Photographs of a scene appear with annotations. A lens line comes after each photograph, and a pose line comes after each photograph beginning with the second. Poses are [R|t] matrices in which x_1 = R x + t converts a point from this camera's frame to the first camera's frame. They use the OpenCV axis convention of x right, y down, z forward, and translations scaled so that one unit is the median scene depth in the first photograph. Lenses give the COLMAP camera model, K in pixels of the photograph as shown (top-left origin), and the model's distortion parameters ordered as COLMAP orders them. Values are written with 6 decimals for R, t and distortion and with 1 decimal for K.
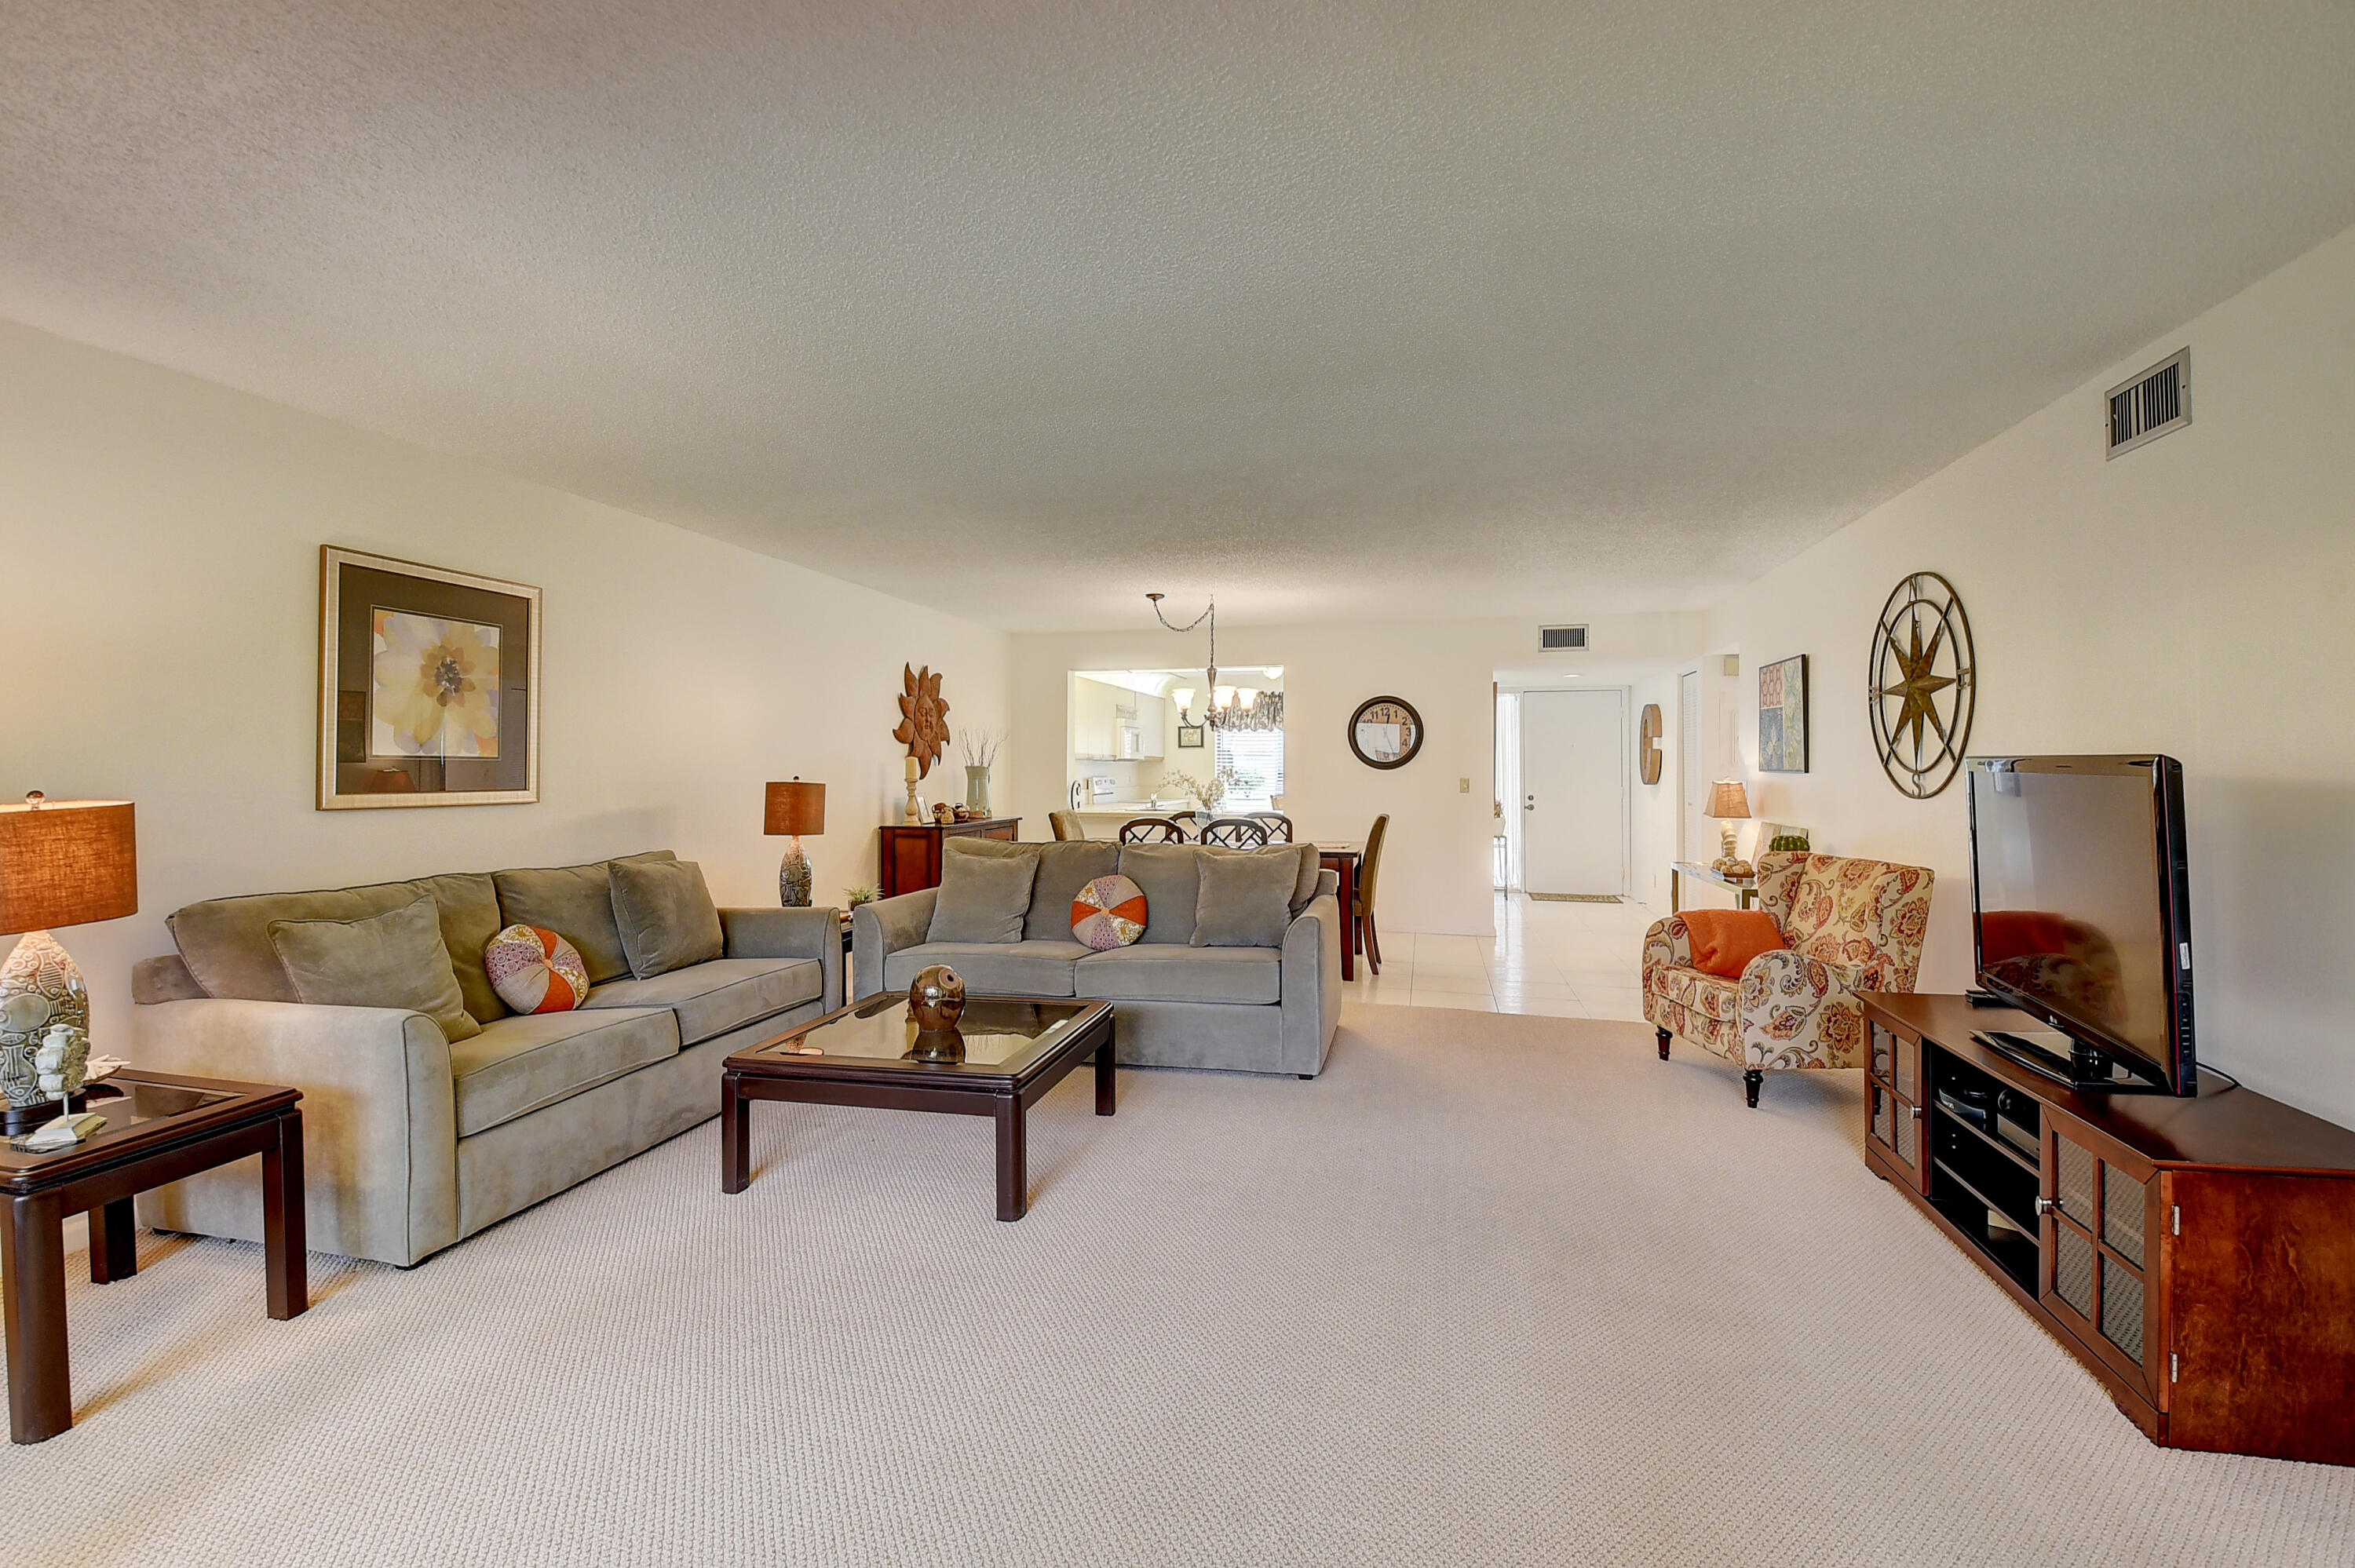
lens RADIAL K [[1018.2, 0, 1179.6], [0, 1018.2, 776.8], [0, 0, 1]] dist [-0.031214, -0.002717]
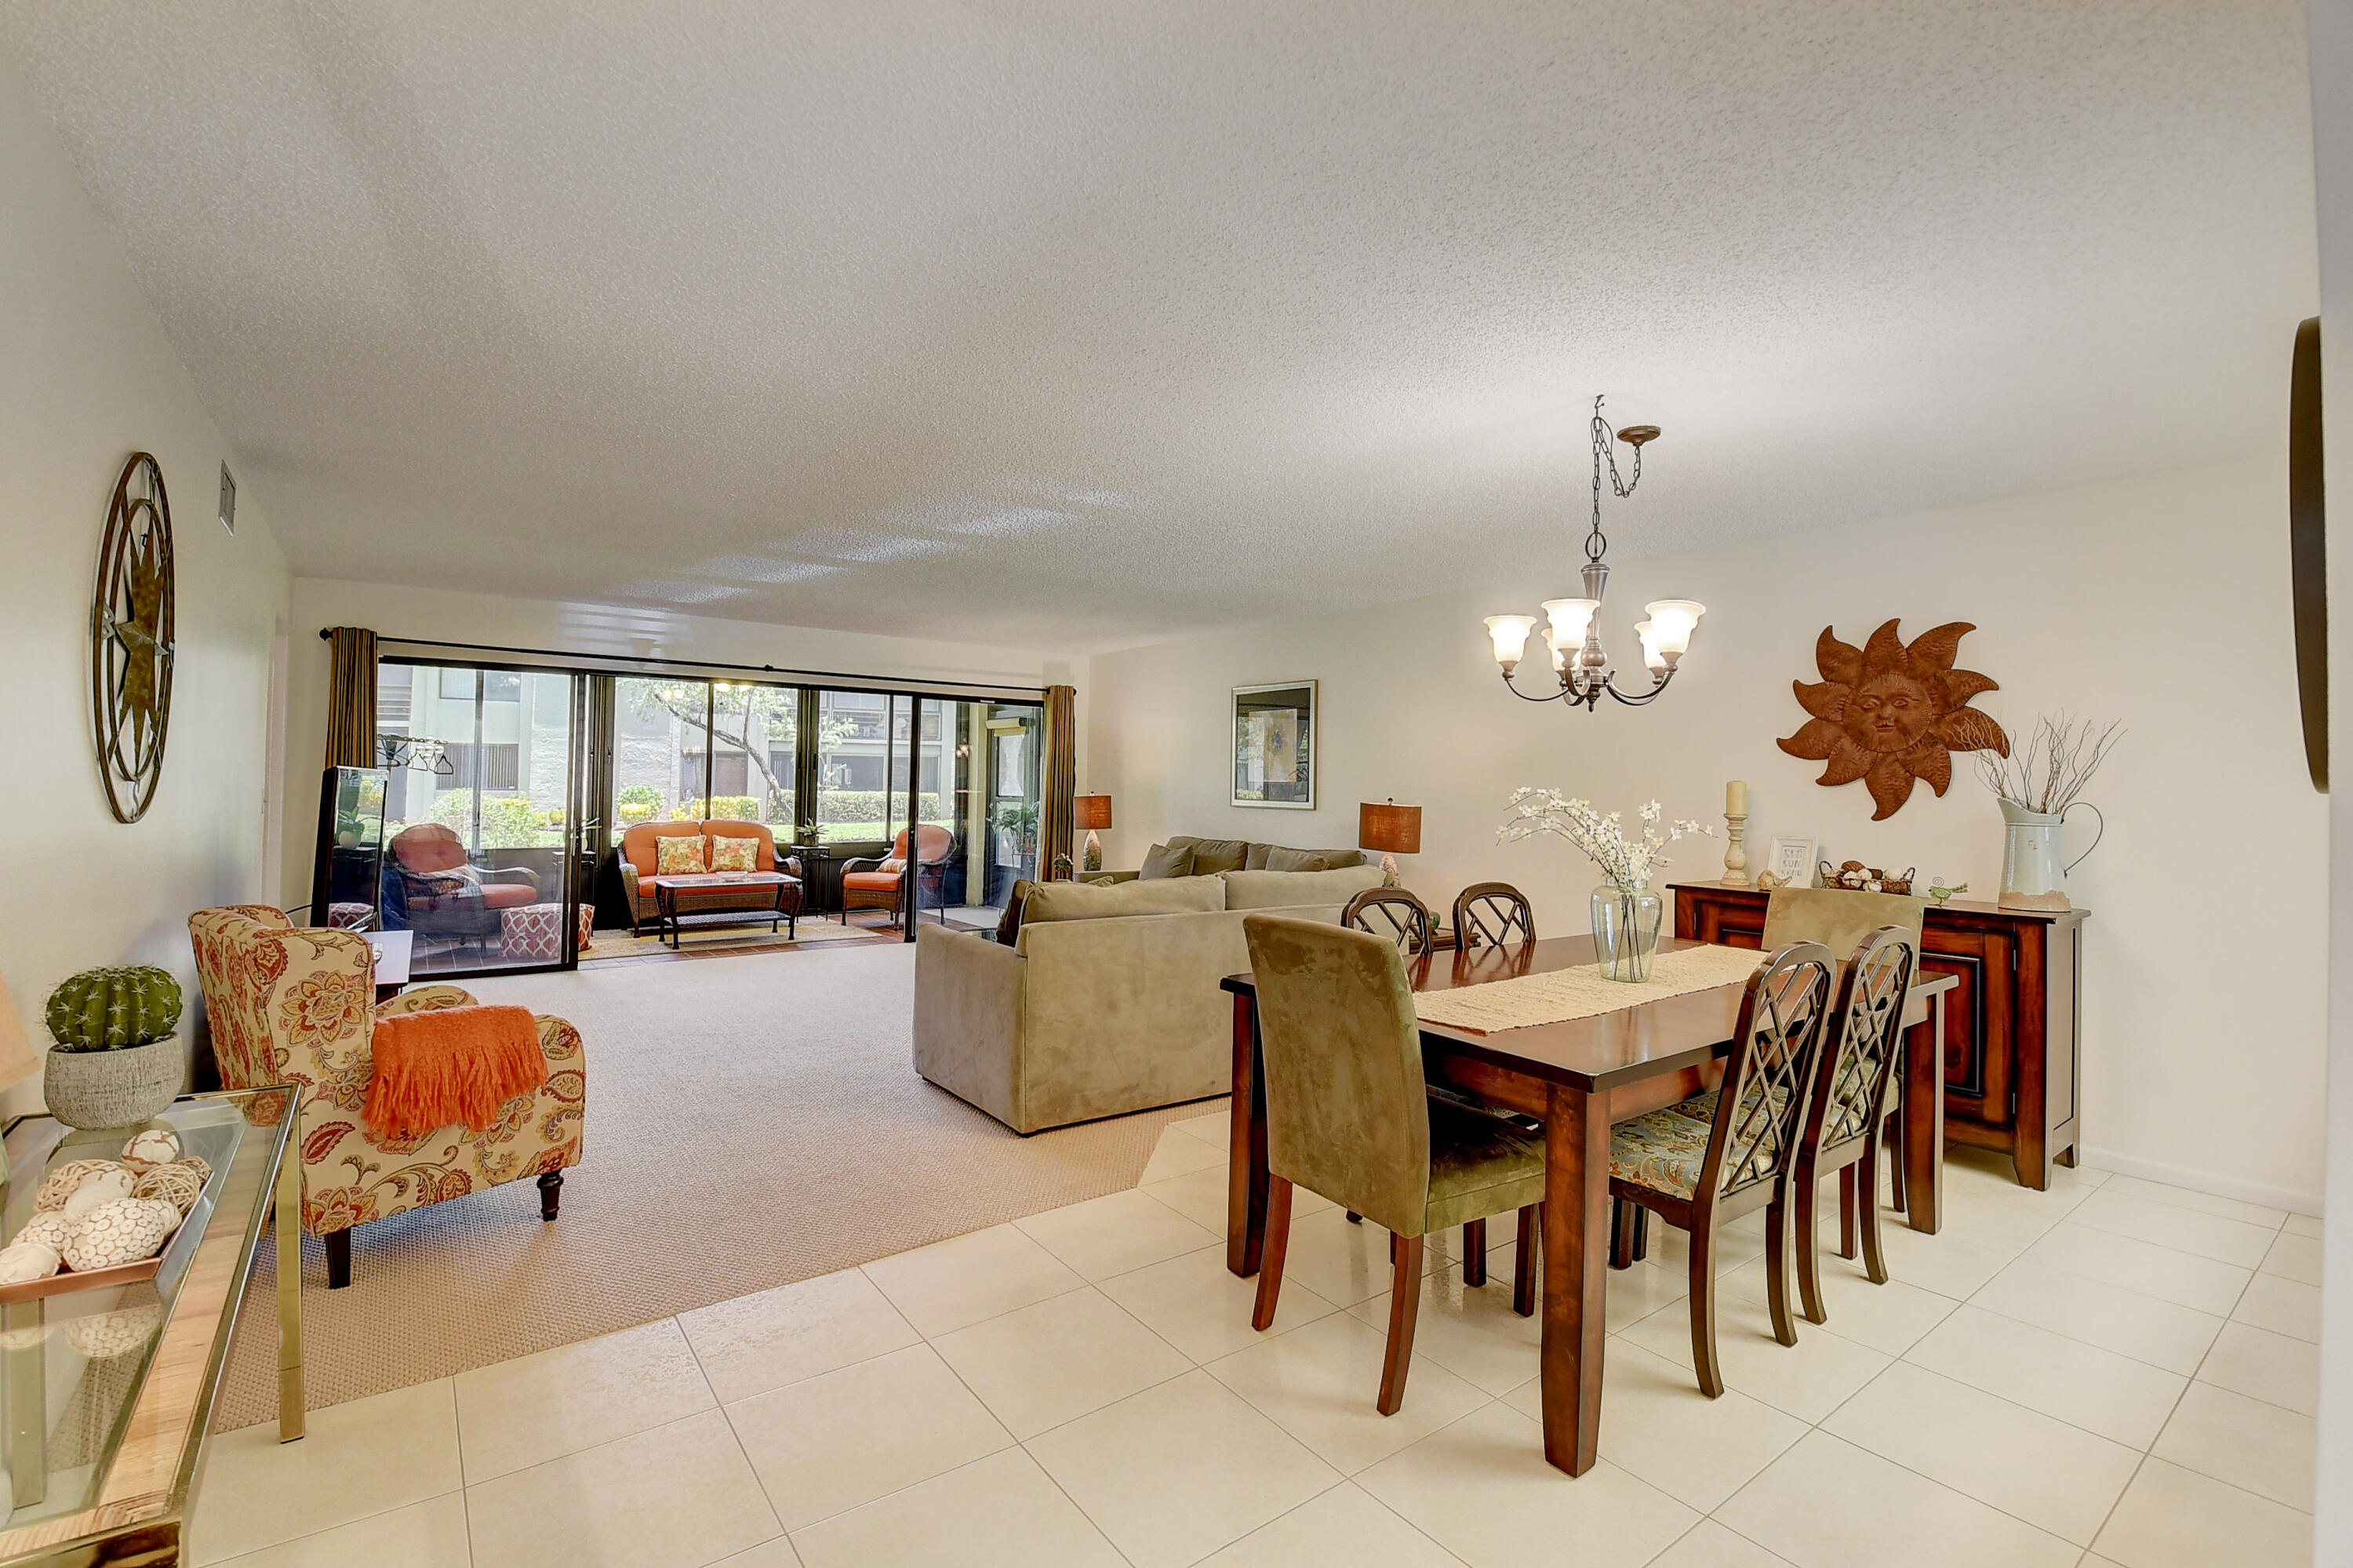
lens RADIAL K [[1017.5, 0, 1184.4], [0, 1017.5, 765.3], [0, 0, 1]] dist [-0.031214, -0.002717]
pose [[-0.614640, -0.026390, -0.788366, 0.661302], [-0.022706, 0.999618, -0.015759, -0.014567], [0.788481, 0.008214, -0.615005, 1.551555]]
